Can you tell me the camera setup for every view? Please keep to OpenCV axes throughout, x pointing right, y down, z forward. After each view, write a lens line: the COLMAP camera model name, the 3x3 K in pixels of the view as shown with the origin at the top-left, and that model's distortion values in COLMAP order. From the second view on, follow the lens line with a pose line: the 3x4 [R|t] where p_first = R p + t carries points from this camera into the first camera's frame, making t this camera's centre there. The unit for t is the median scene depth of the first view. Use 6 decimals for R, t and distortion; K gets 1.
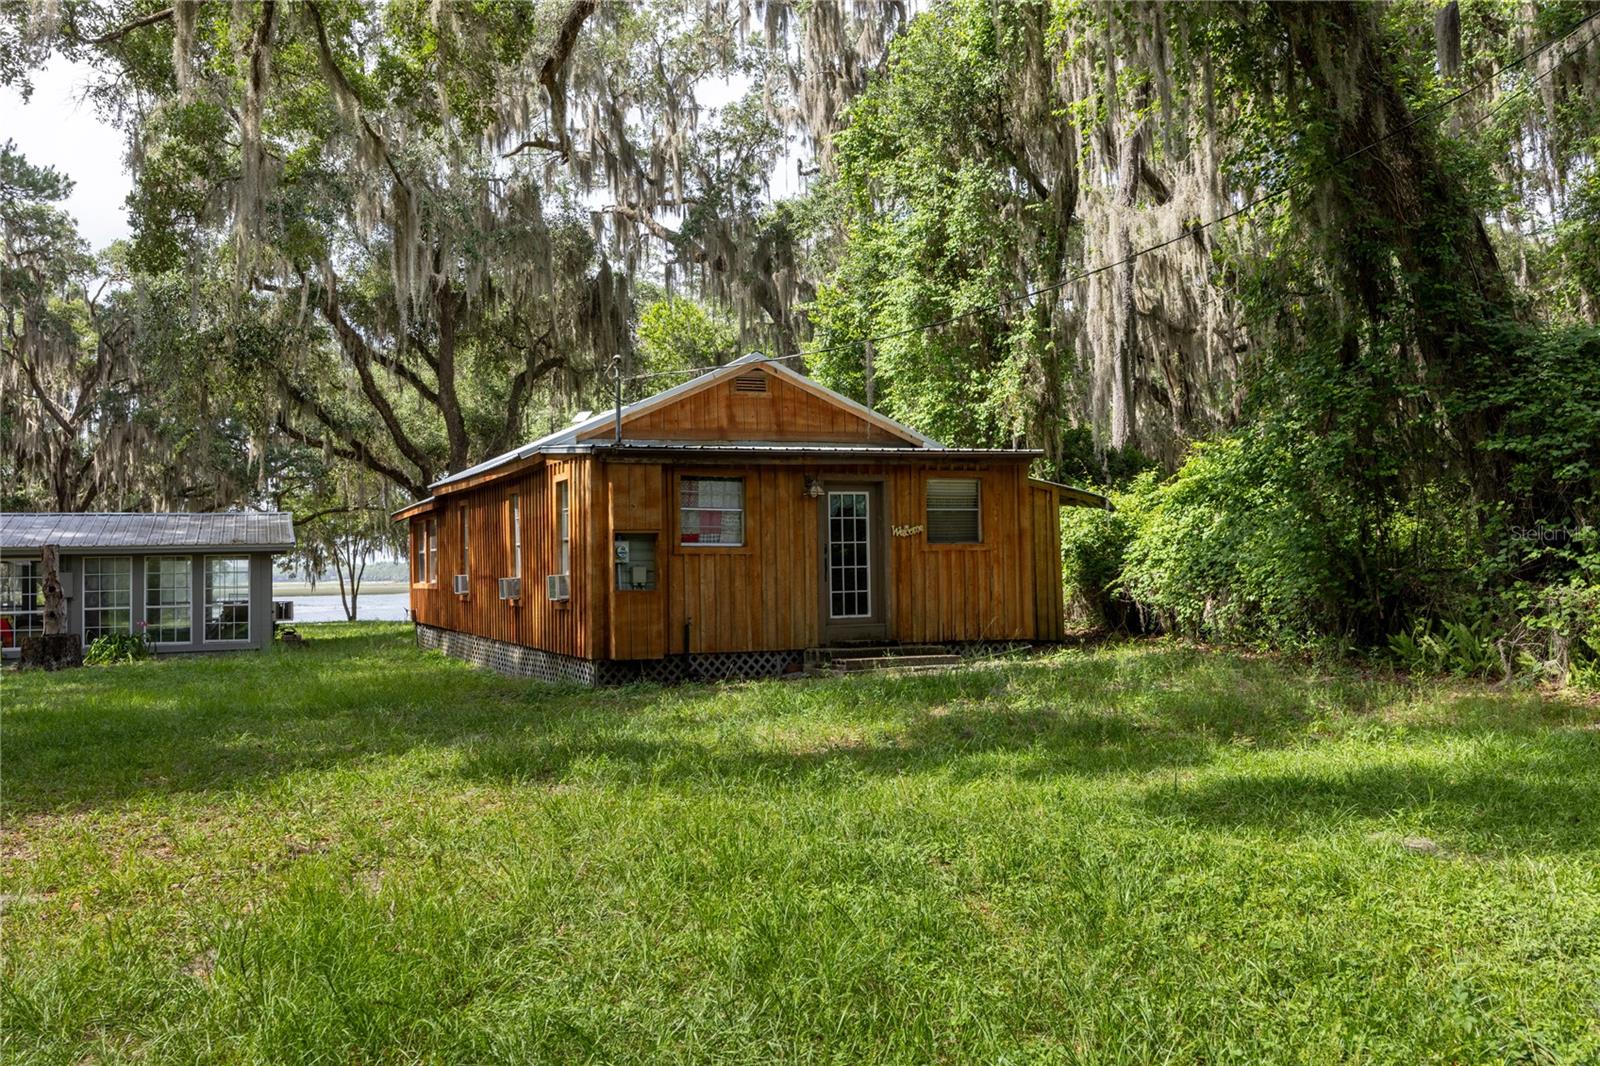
lens RADIAL K [[1365.2, 0, 800.0], [0, 1365.2, 533.0], [0, 0, 1]] dist [0.043042, 0.001141]
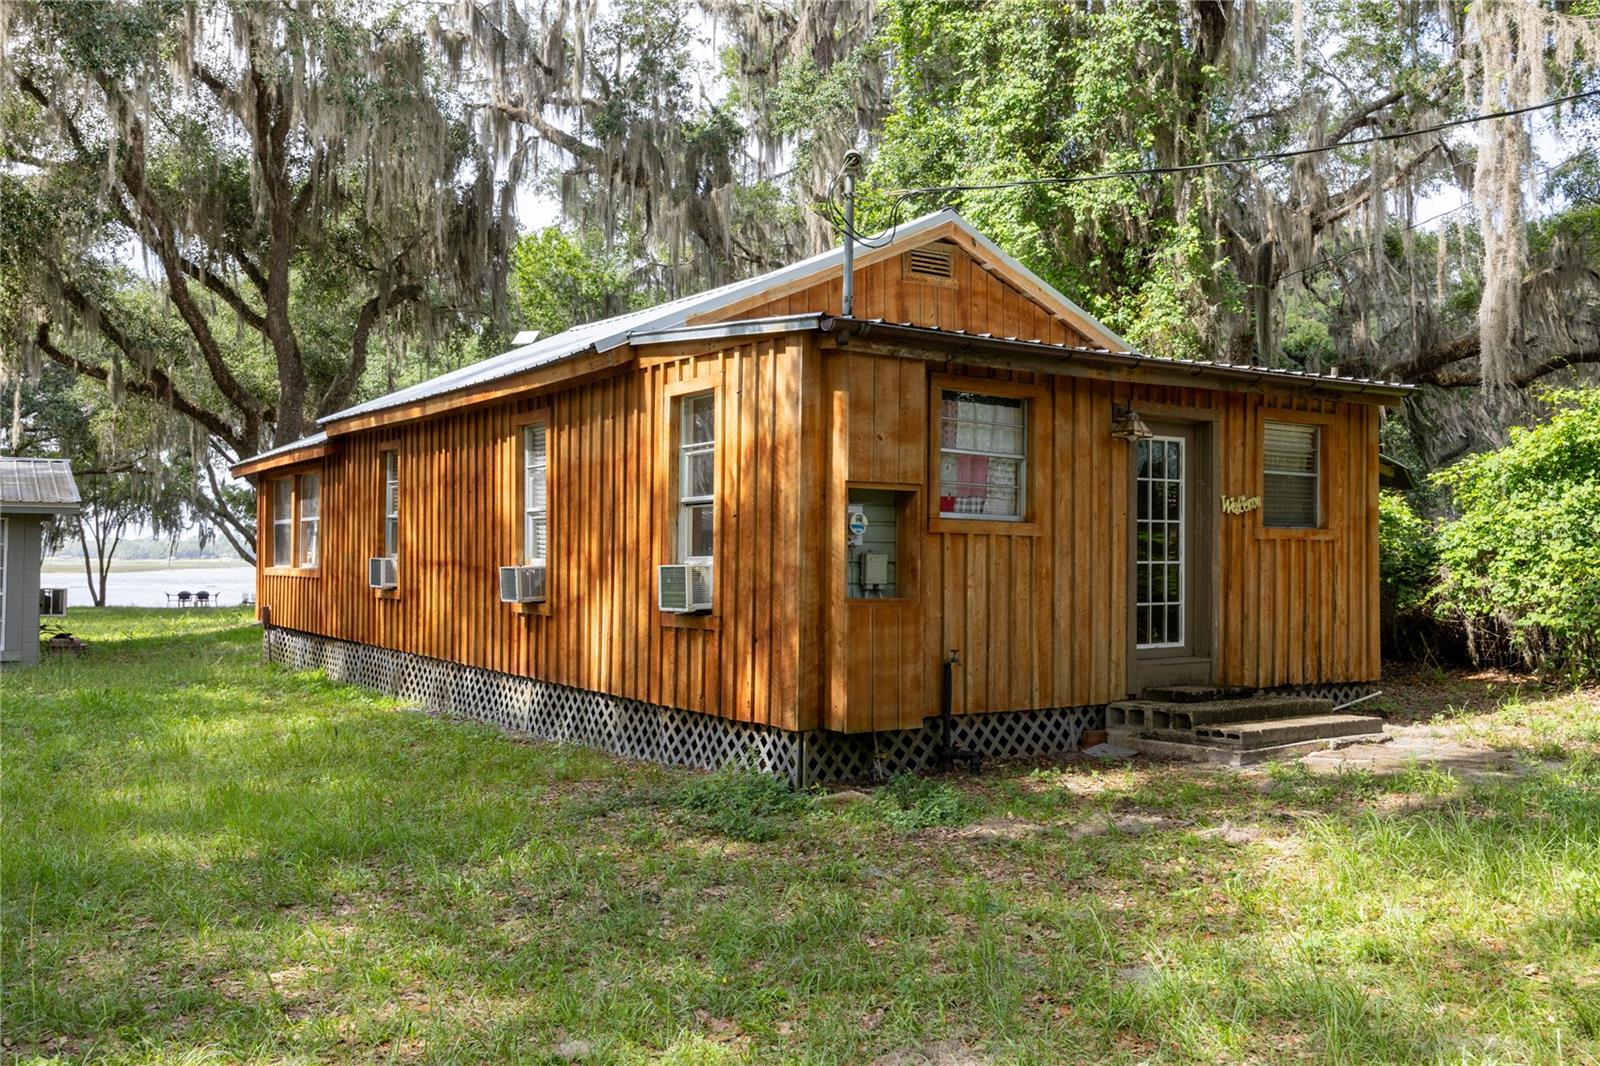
lens RADIAL K [[1291.2, 0, 792.1], [0, 1291.2, 550.5], [0, 0, 1]] dist [-0.001874, -0.002913]
pose [[0.980305, 0.024831, 0.195925, -0.159103], [-0.028675, 0.999448, 0.016804, 0.010179], [-0.195399, -0.022092, 0.980475, 0.332156]]
